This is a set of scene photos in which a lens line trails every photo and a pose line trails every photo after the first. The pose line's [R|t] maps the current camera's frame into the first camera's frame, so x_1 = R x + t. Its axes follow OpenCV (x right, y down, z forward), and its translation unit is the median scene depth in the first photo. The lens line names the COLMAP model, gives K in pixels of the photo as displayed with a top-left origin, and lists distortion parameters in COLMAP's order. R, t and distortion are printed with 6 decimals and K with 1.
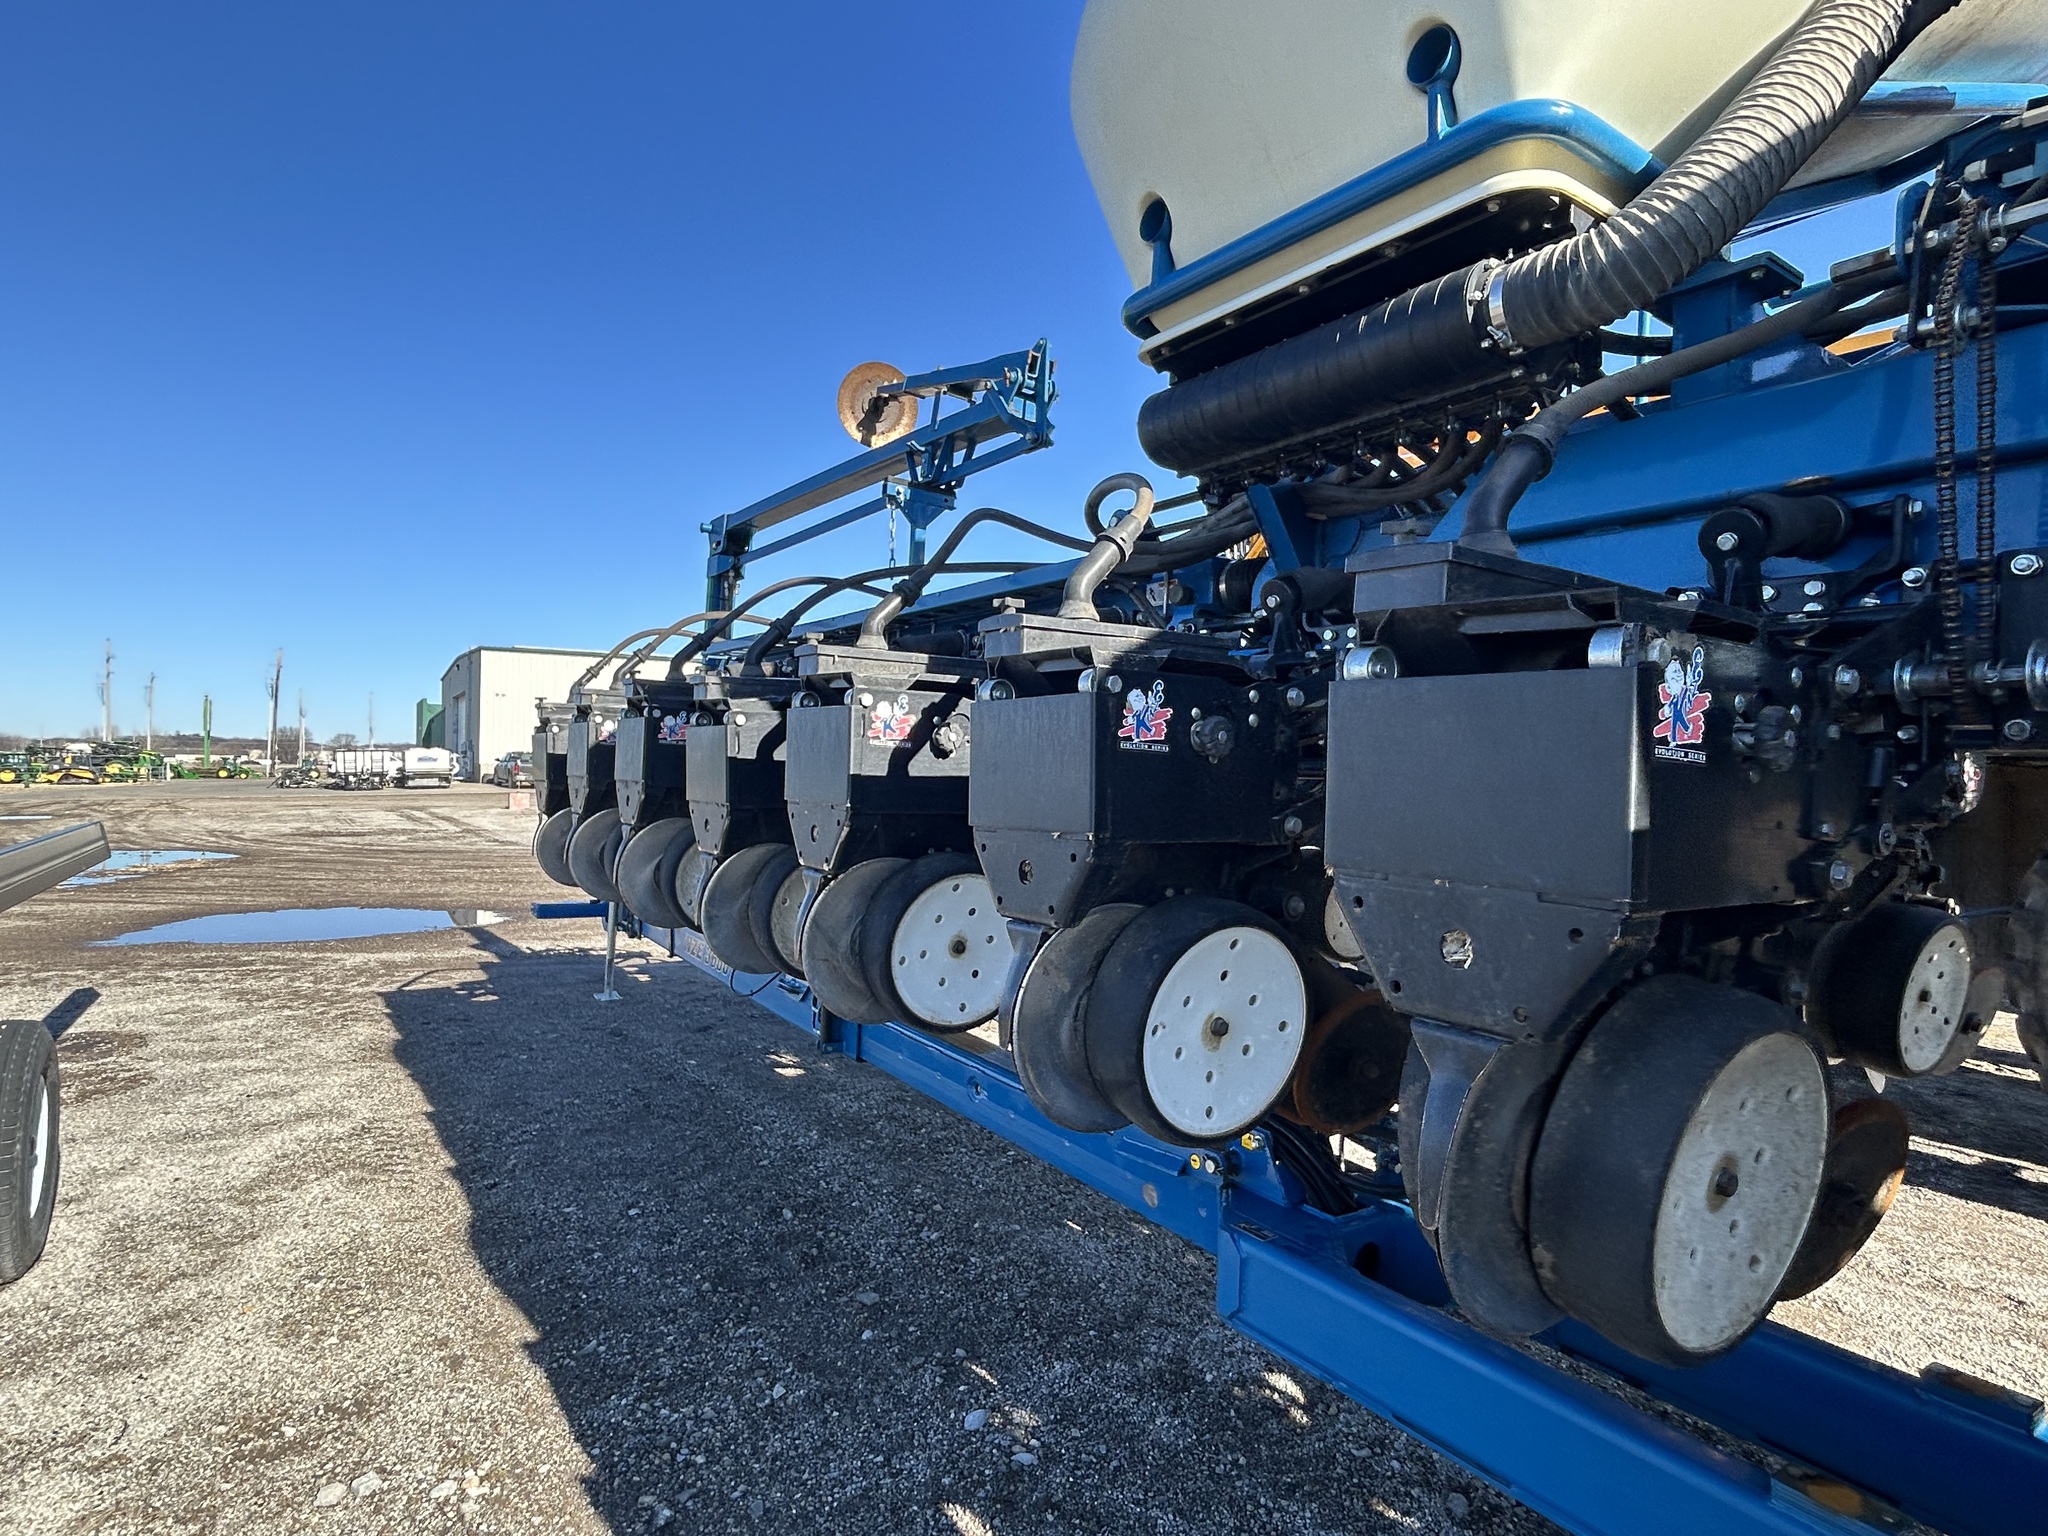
lens RADIAL K [[1118.7, 0, 1019.7], [0, 1118.7, 766.2], [0, 0, 1]] dist [0.000999, 0.000532]
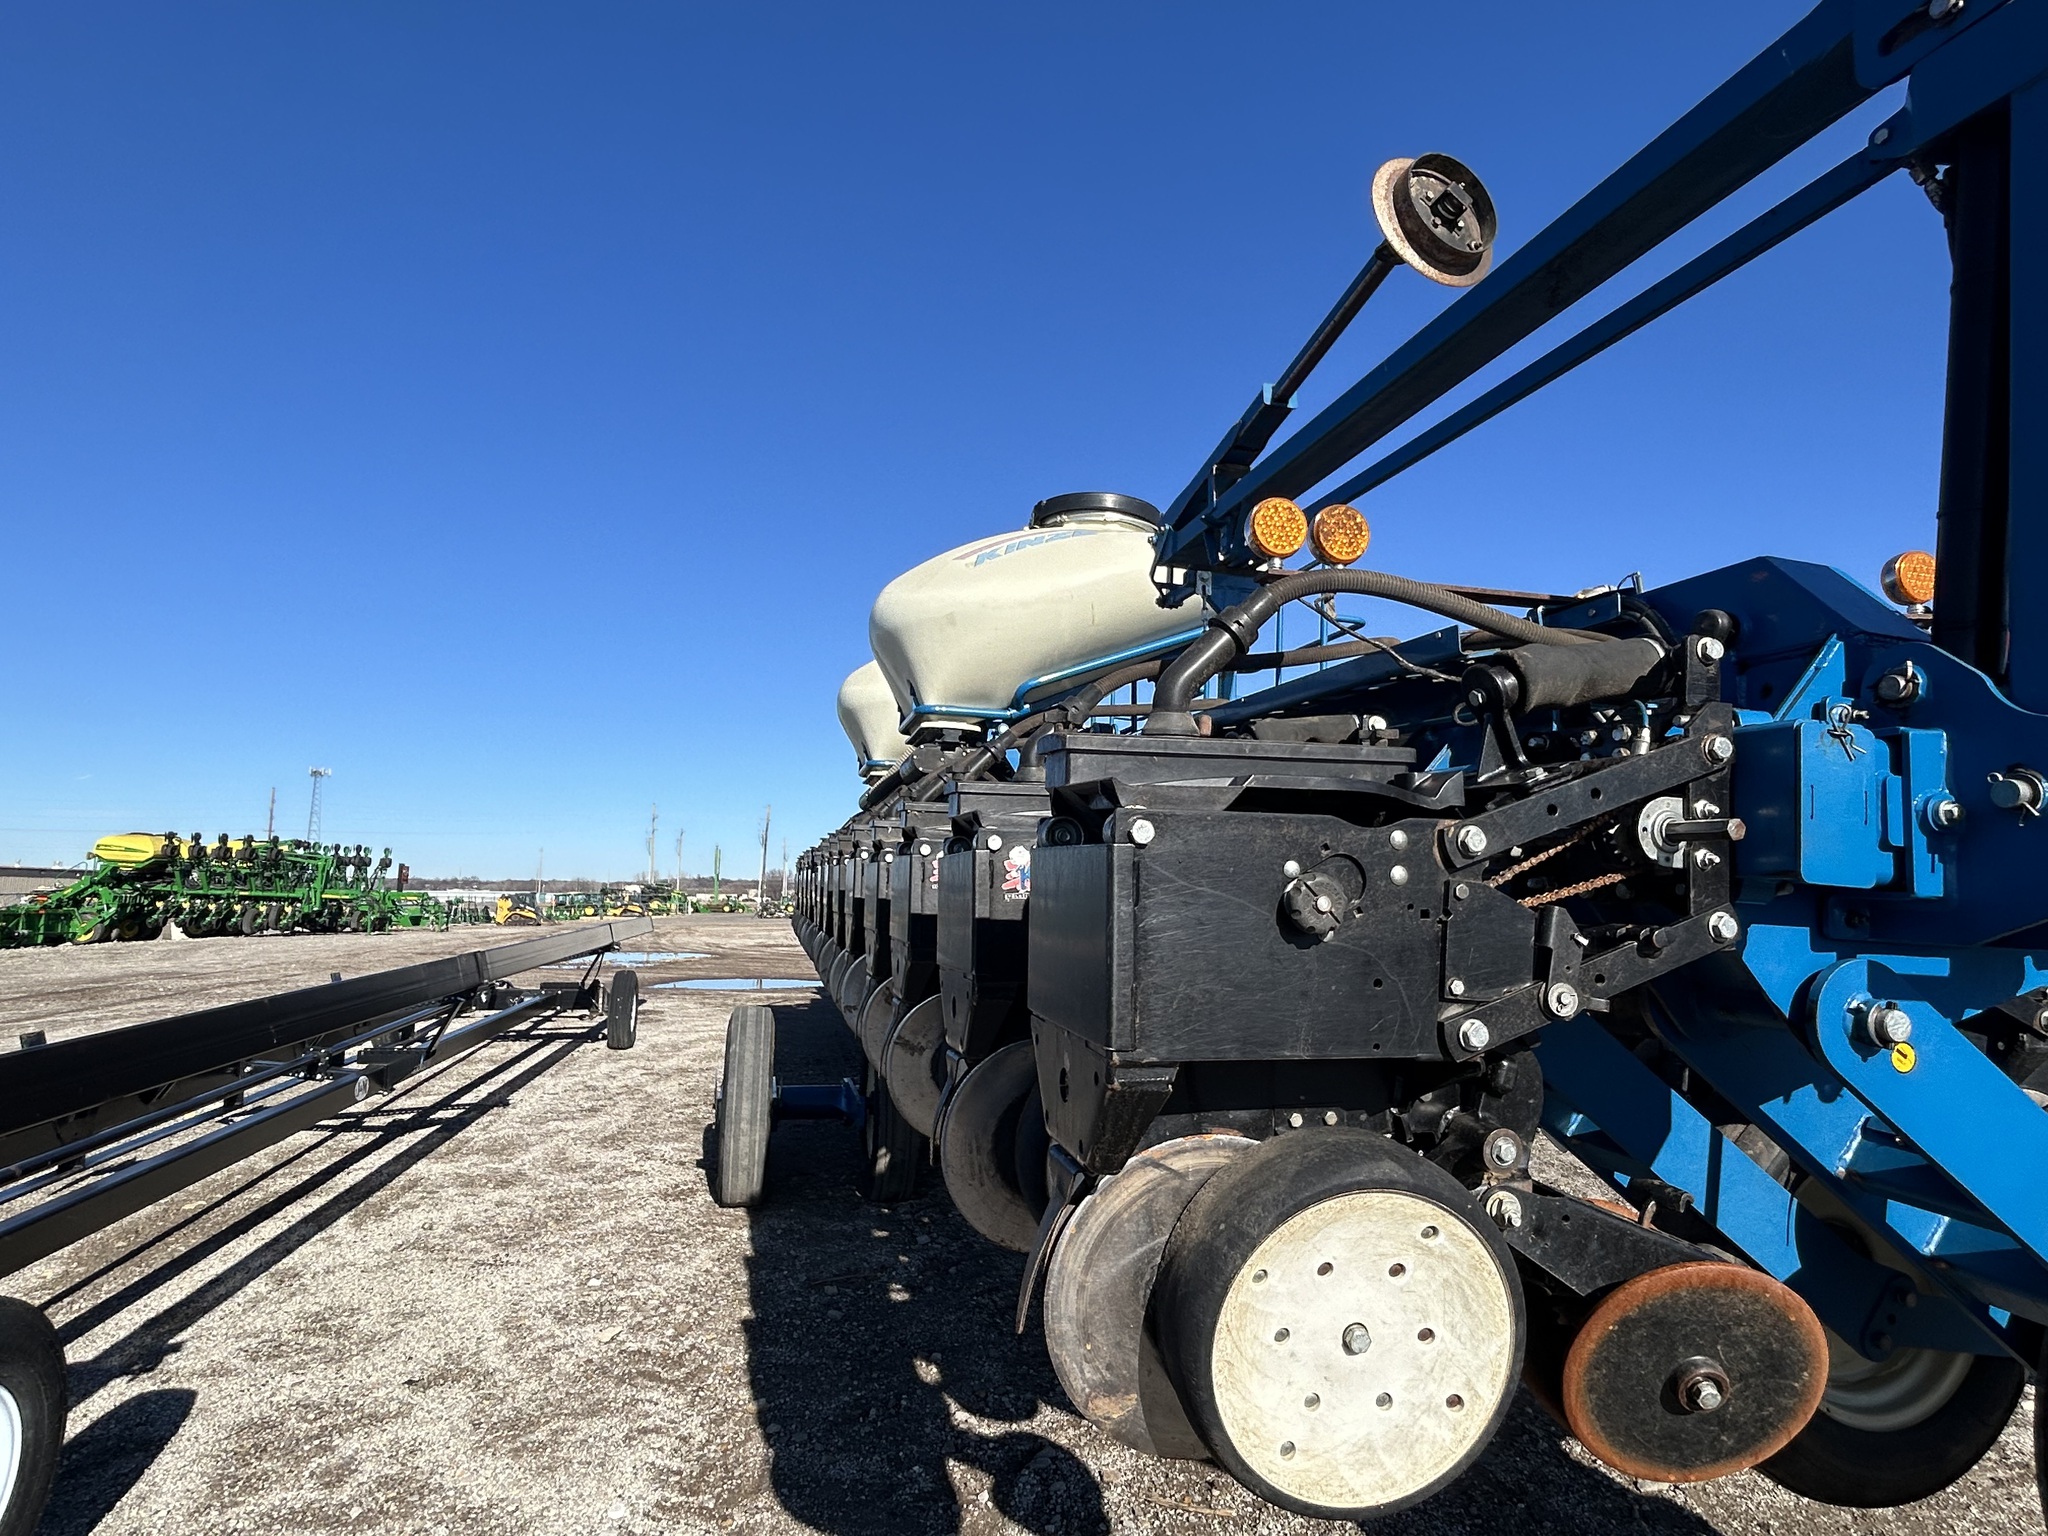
lens RADIAL K [[1118.7, 0, 1023.0], [0, 1118.7, 764.5], [0, 0, 1]] dist [0.000999, 0.000532]
pose [[0.934304, -0.051264, -0.352772, 0.063749], [0.008653, 0.992576, -0.121322, 0.002139], [0.356372, 0.110299, 0.927811, -0.078970]]
